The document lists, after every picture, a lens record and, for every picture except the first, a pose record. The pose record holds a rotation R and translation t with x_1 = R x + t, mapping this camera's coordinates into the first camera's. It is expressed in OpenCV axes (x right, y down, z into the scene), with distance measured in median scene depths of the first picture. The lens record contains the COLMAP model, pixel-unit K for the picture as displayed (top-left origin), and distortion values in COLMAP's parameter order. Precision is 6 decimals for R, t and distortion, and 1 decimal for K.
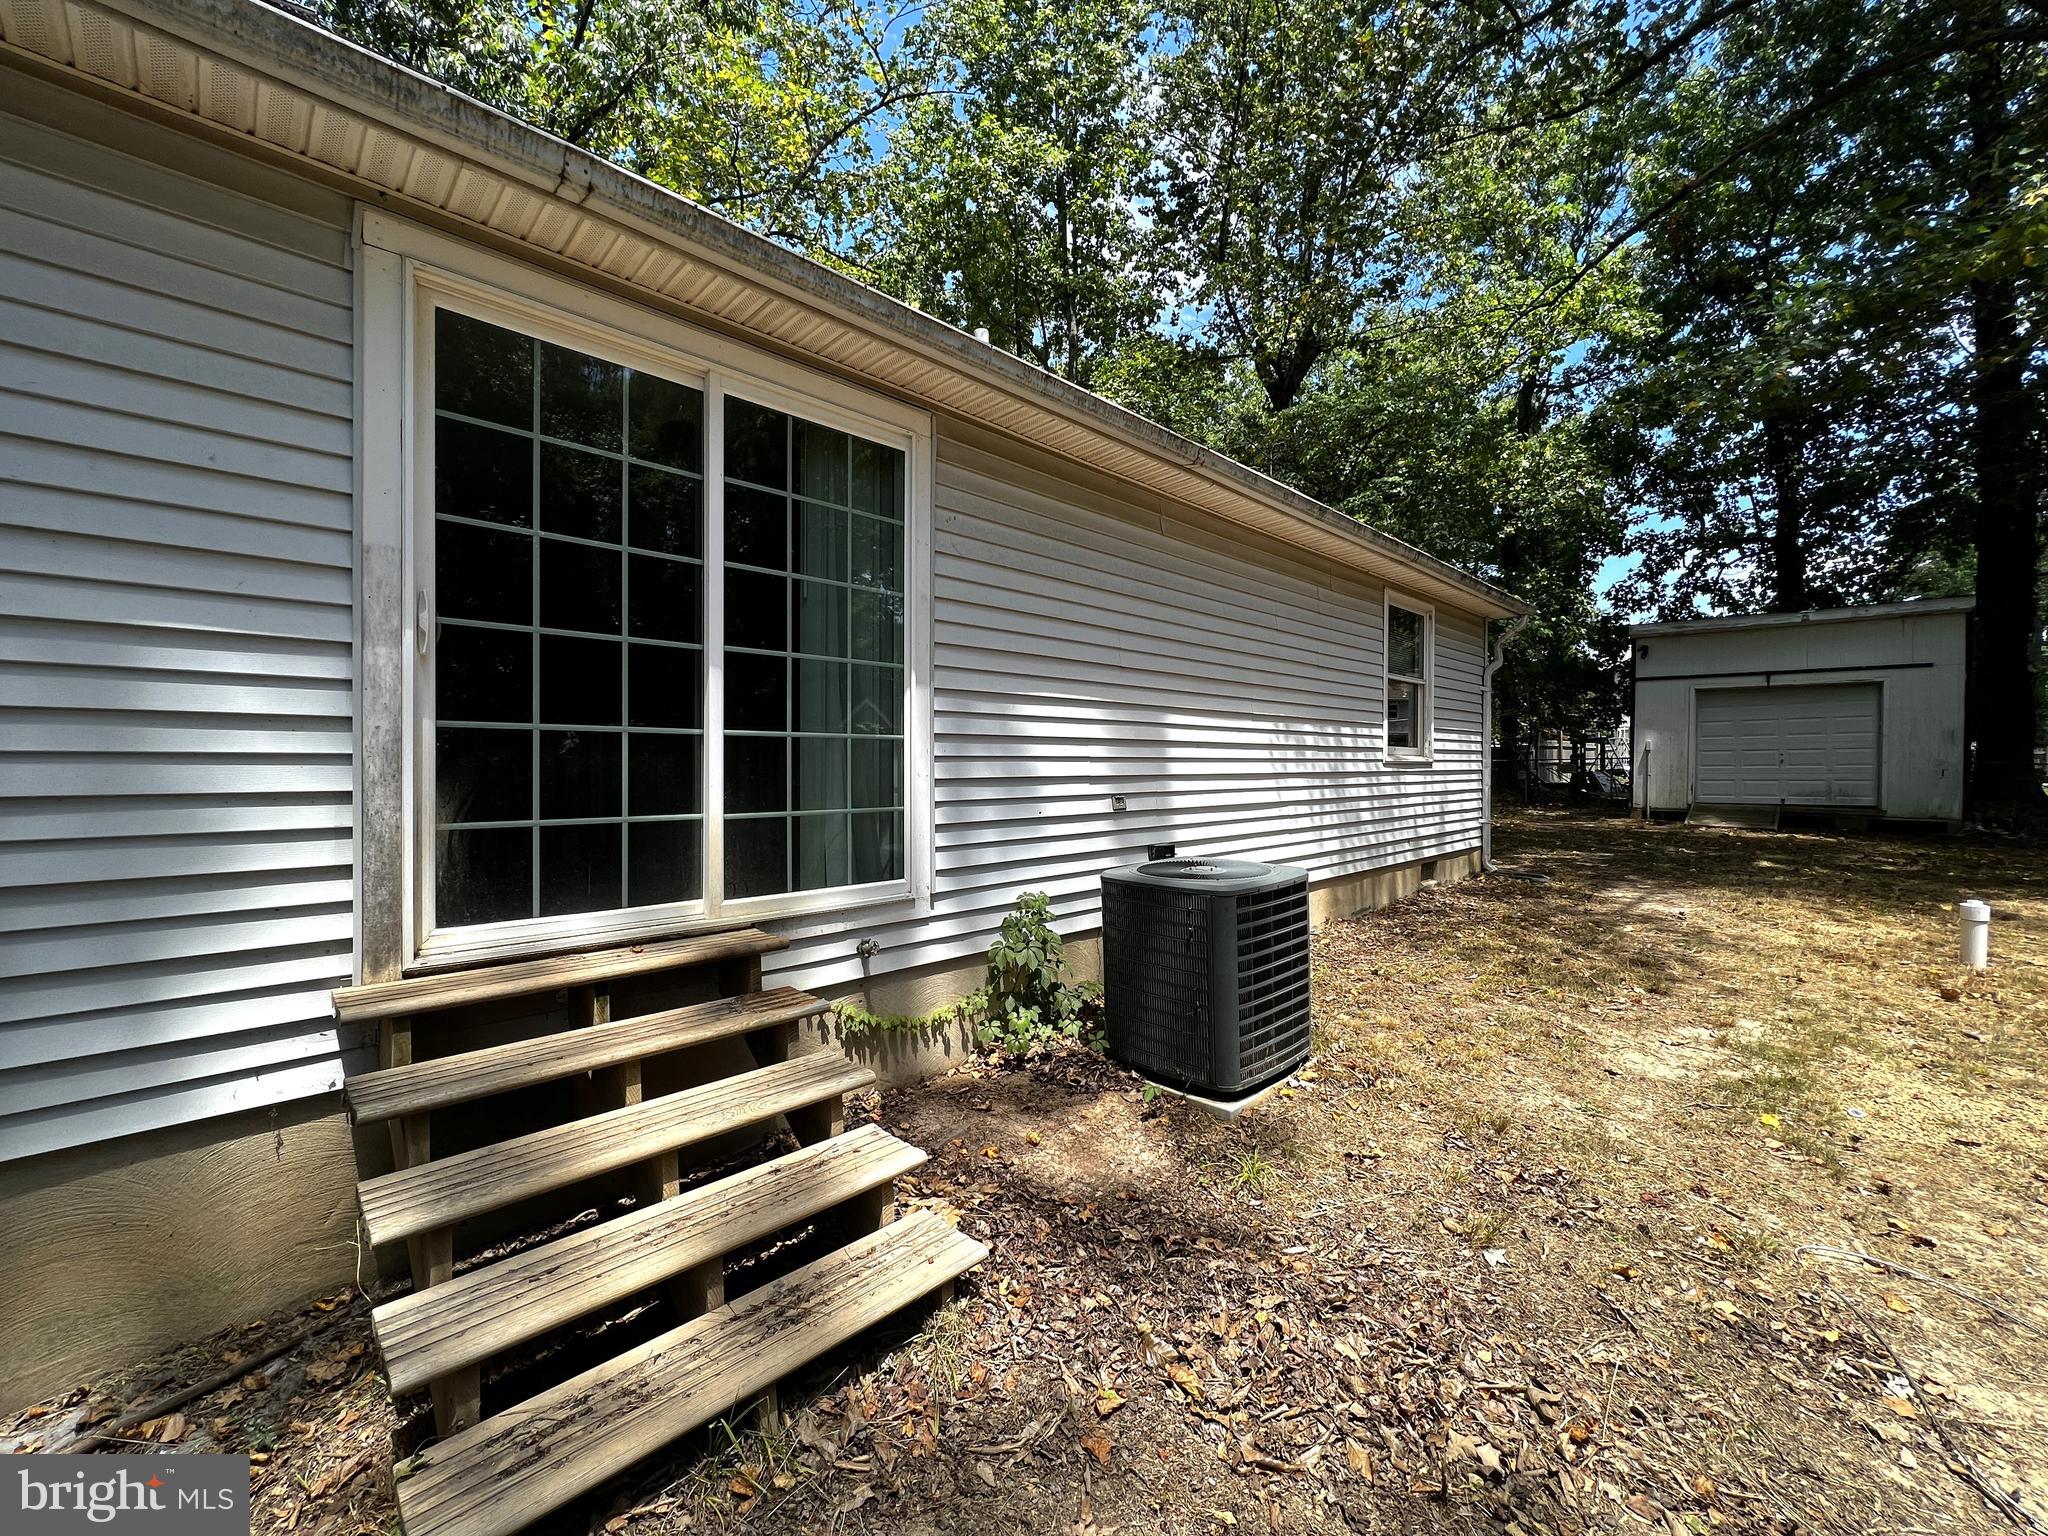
lens RADIAL K [[822.2, 0, 1025.1], [0, 822.2, 762.8], [0, 0, 1]] dist [0.001618, 0.000019]
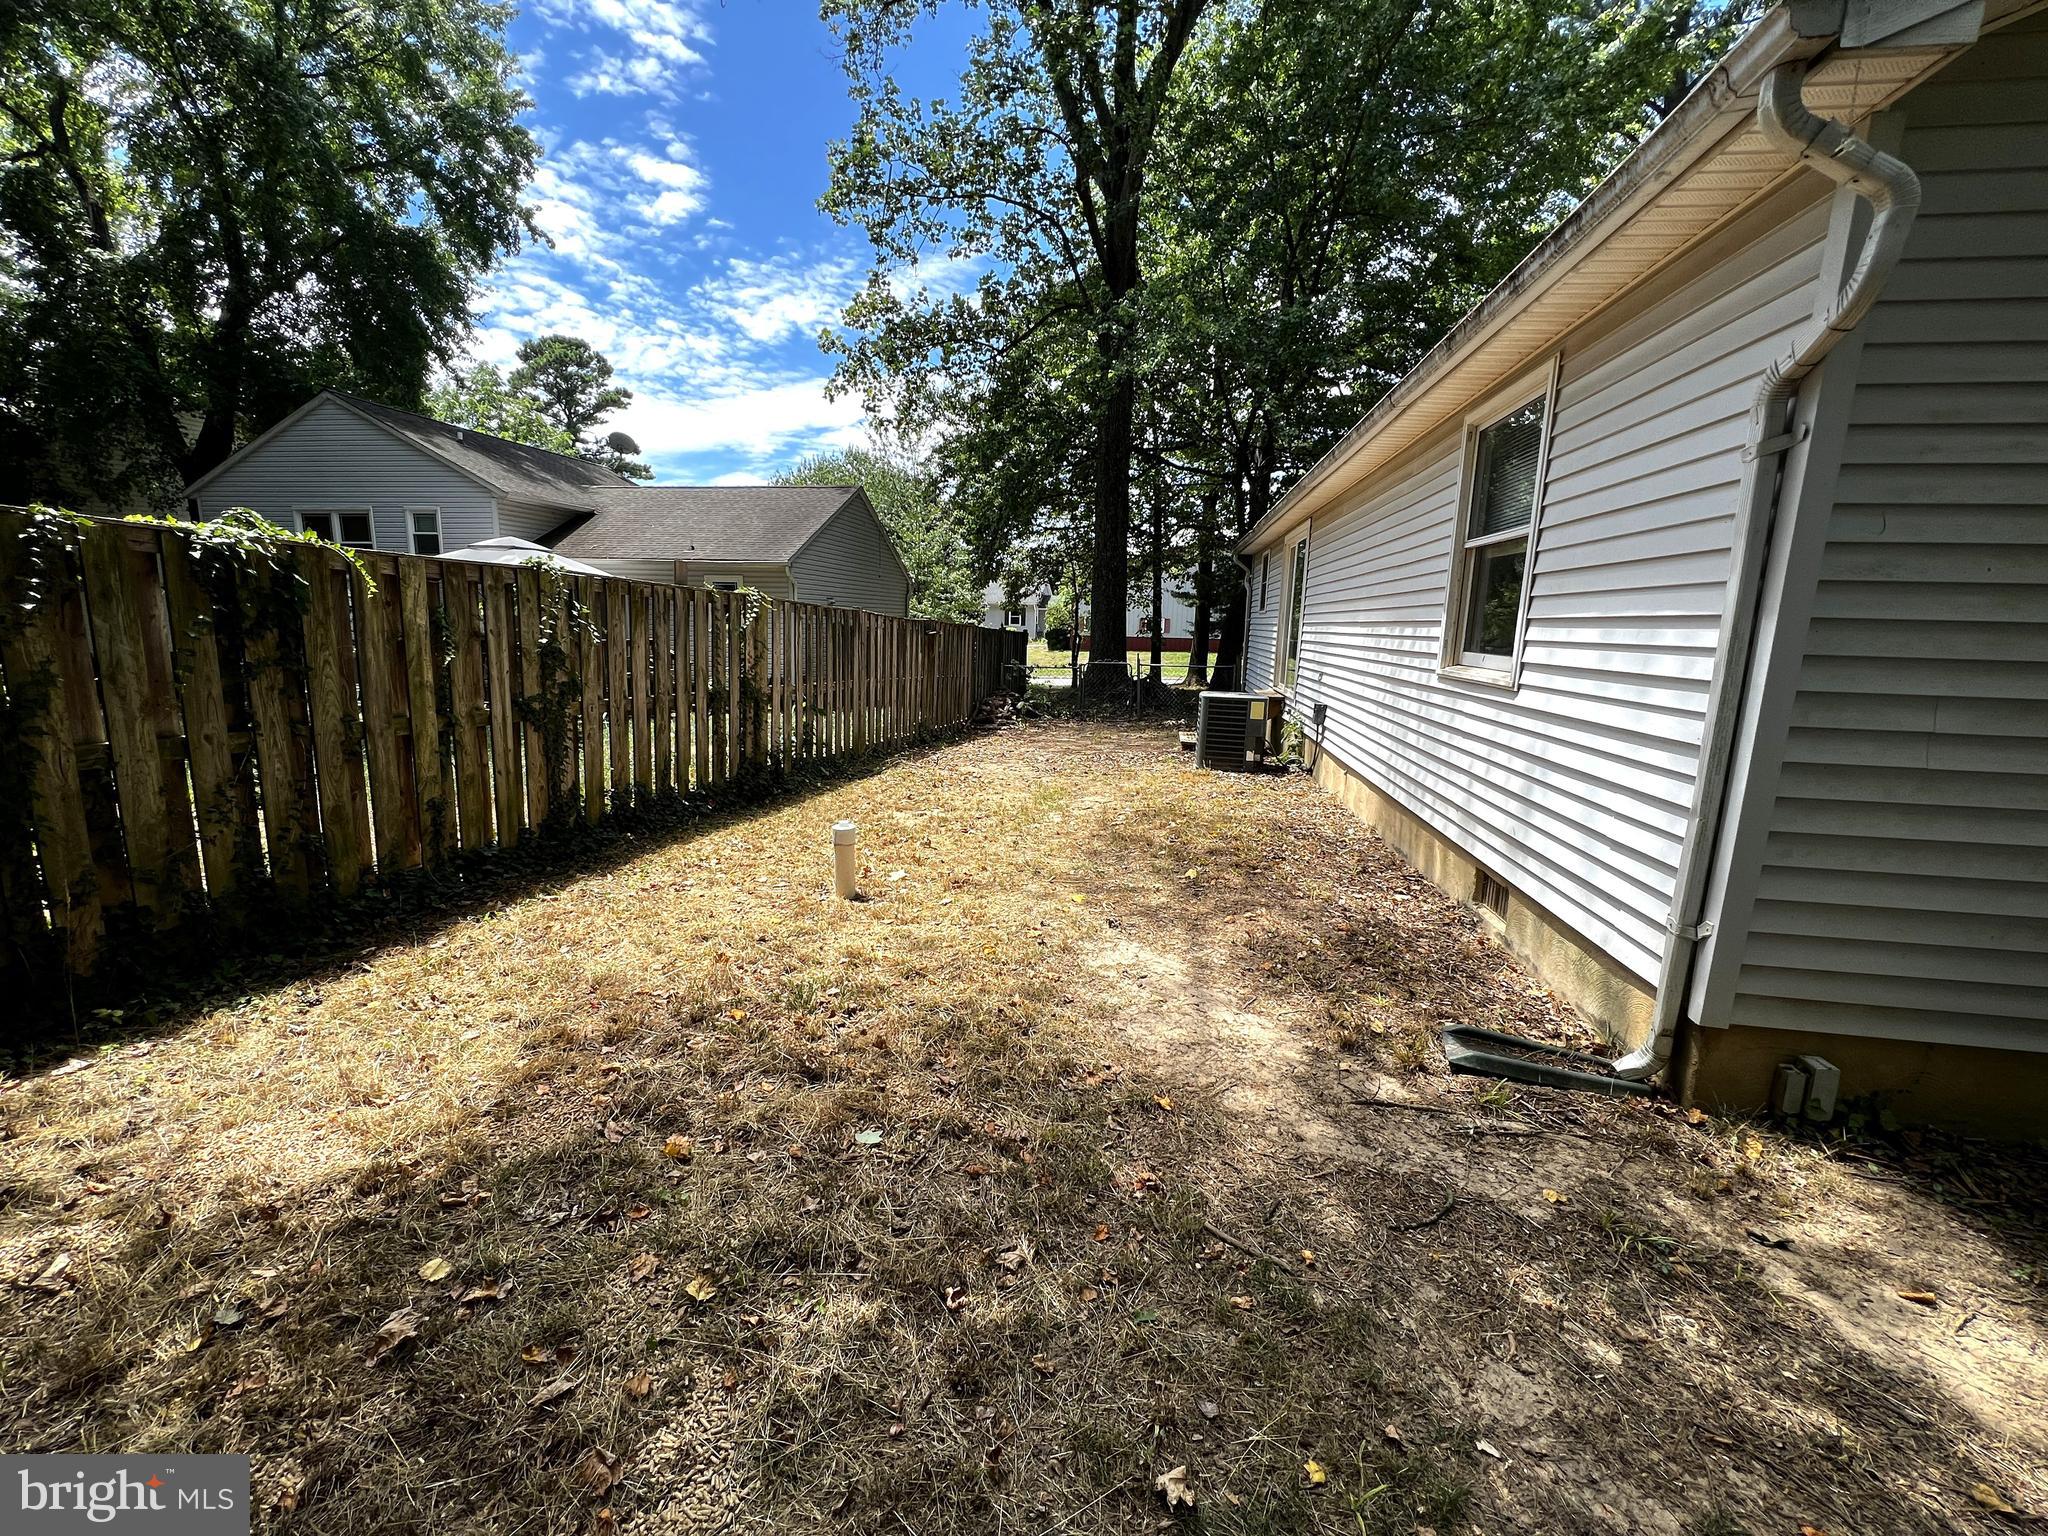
lens RADIAL K [[822.2, 0, 1025.1], [0, 822.2, 762.8], [0, 0, 1]] dist [0.001618, 0.000019]
pose [[-0.802467, 0.071929, -0.592346, 1.147437], [-0.036666, 0.984888, 0.169268, -0.032568], [0.595569, 0.157551, -0.787703, 1.357300]]
